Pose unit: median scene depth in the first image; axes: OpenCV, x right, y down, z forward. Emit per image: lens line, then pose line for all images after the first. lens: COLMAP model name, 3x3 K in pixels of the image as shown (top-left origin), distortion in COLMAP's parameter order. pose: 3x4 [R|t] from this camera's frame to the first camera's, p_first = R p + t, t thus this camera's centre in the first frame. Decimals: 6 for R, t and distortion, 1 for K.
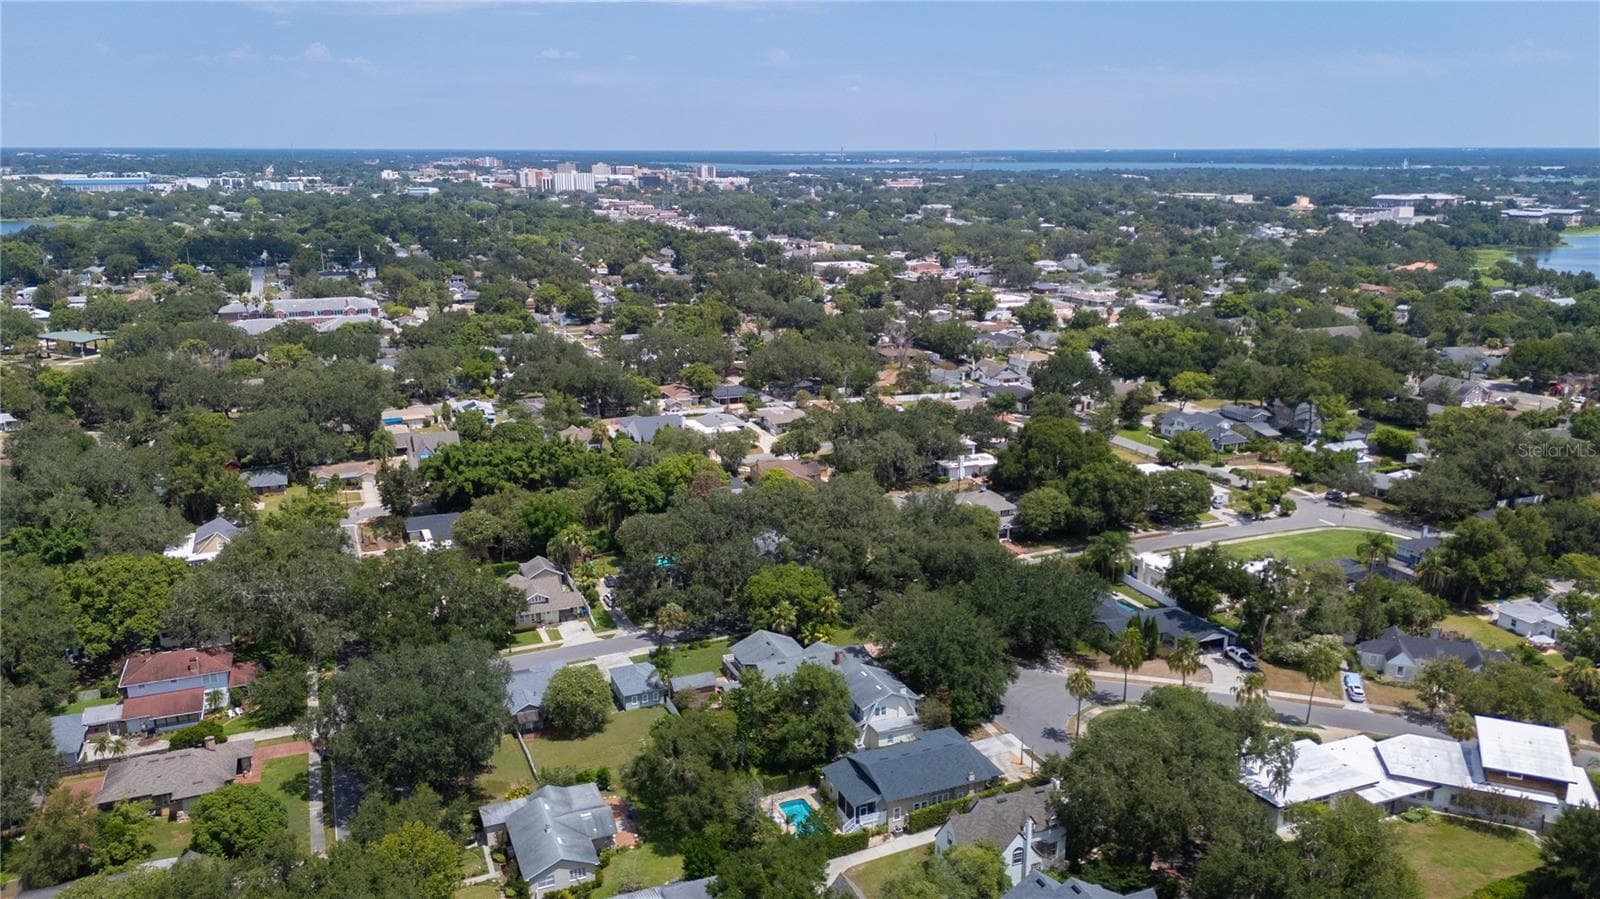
lens RADIAL K [[1175.8, 0, 802.3], [0, 1175.8, 453.8], [0, 0, 1]] dist [0.058303, -0.047726]
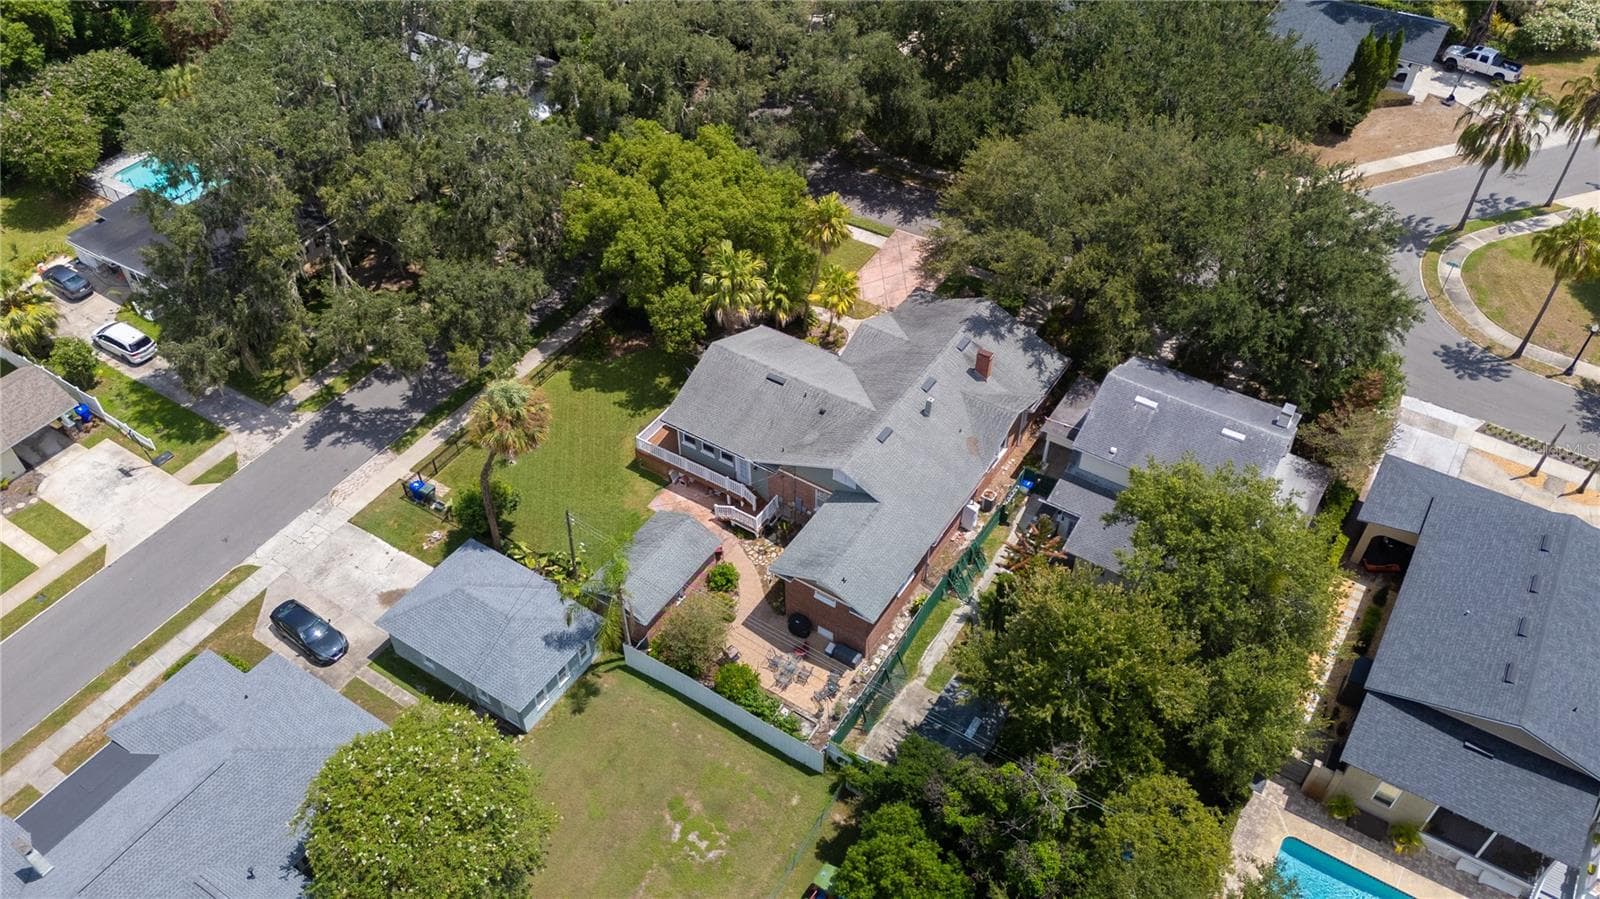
lens RADIAL K [[1175.8, 0, 800.3], [0, 1175.8, 454.6], [0, 0, 1]] dist [0.058303, -0.047726]
pose [[0.823453, -0.400794, 0.401607, -0.139092], [0.149798, 0.836280, 0.527442, -0.010887], [-0.547252, -0.374164, 0.748676, 0.542307]]
